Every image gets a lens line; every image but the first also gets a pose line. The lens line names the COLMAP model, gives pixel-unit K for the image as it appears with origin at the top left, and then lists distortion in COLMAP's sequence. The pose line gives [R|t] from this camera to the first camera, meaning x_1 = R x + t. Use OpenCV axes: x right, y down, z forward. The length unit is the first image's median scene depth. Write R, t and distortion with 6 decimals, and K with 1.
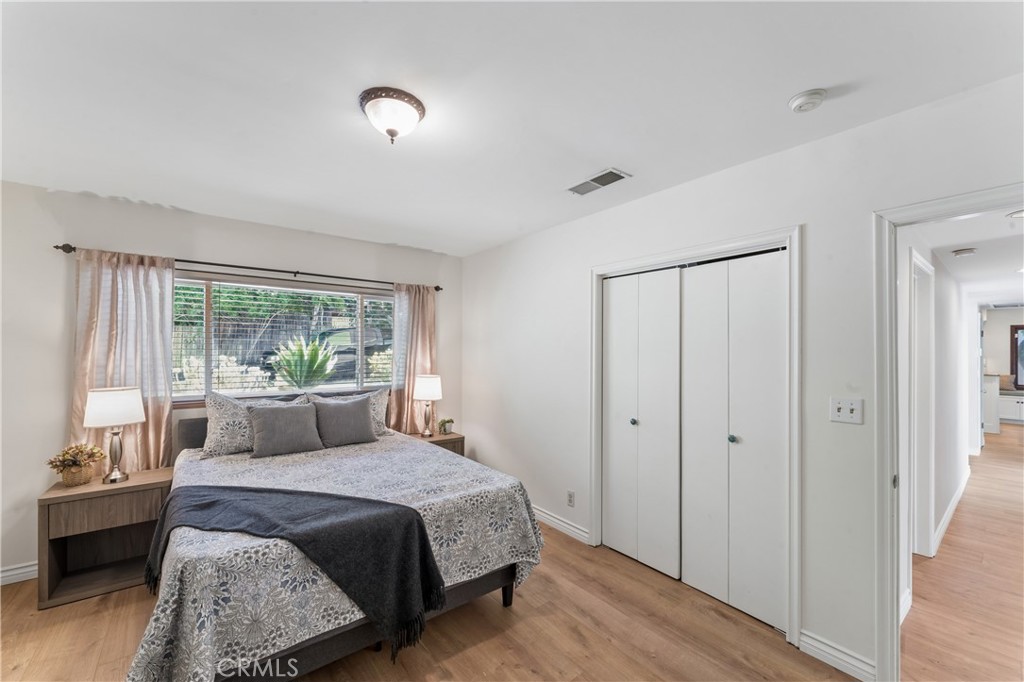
lens RADIAL K [[409.6, 0, 506.0], [0, 409.6, 361.1], [0, 0, 1]] dist [-0.002825, -0.000792]
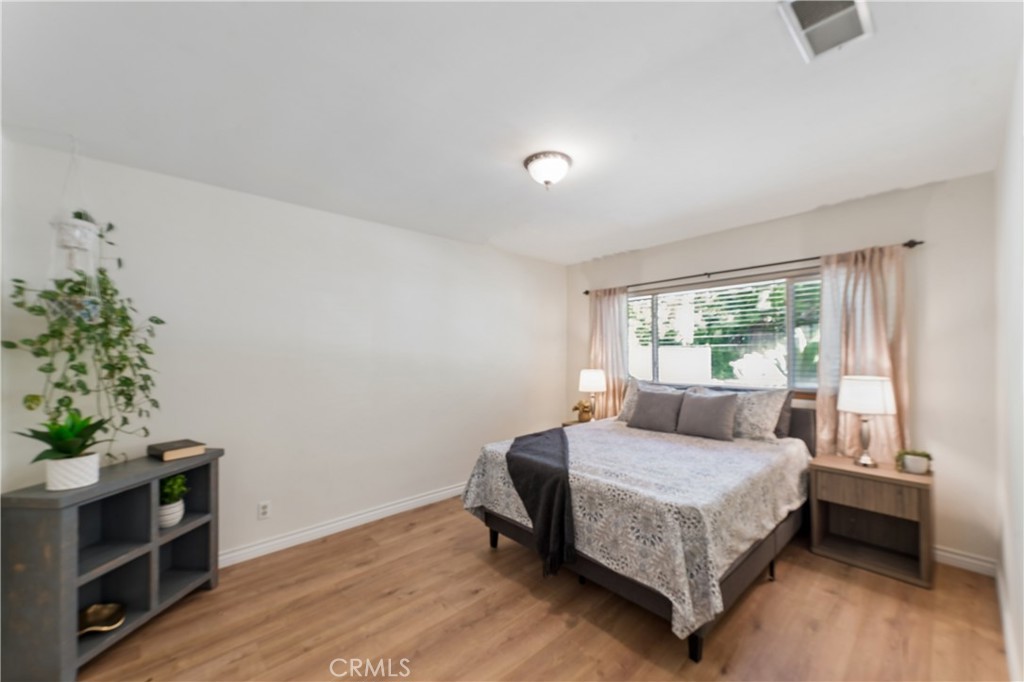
lens RADIAL K [[409.6, 0, 517.9], [0, 409.6, 344.1], [0, 0, 1]] dist [-0.002825, -0.000792]
pose [[0.062512, -0.017743, -0.997886, 0.859320], [-0.002334, 0.999837, -0.017924, -0.008373], [0.998041, 0.003450, 0.062460, 0.646605]]
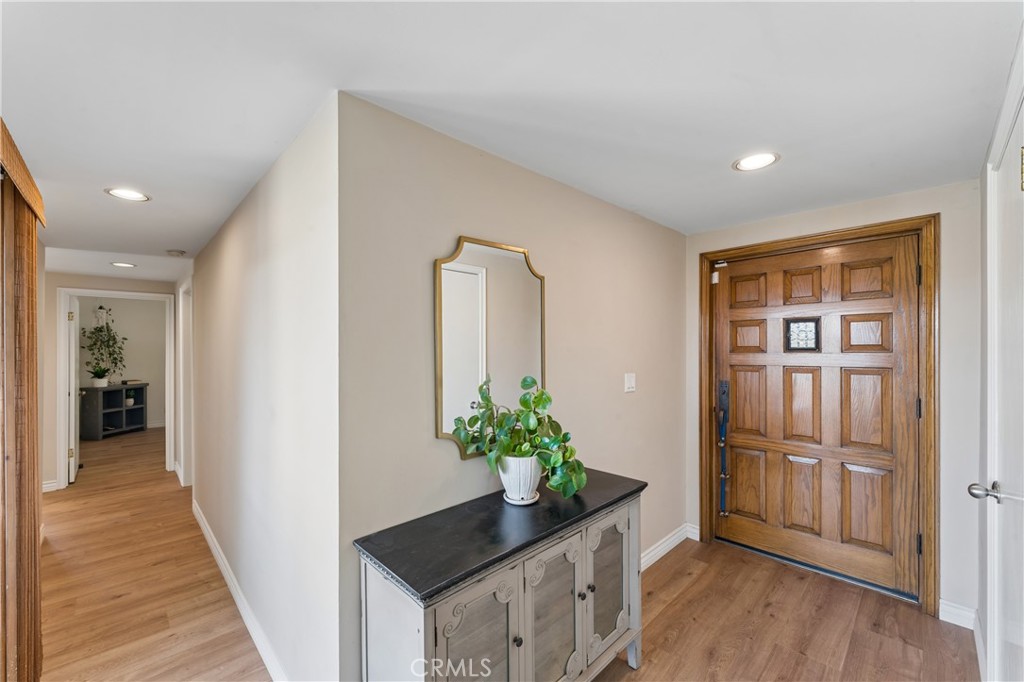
lens RADIAL K [[409.6, 0, 507.4], [0, 409.6, 342.5], [0, 0, 1]] dist [-0.002825, -0.000792]
pose [[0.086315, -0.012282, -0.996192, 1.982103], [-0.005228, 0.999905, -0.012781, -0.020007], [0.996254, 0.006311, 0.086243, 1.533513]]
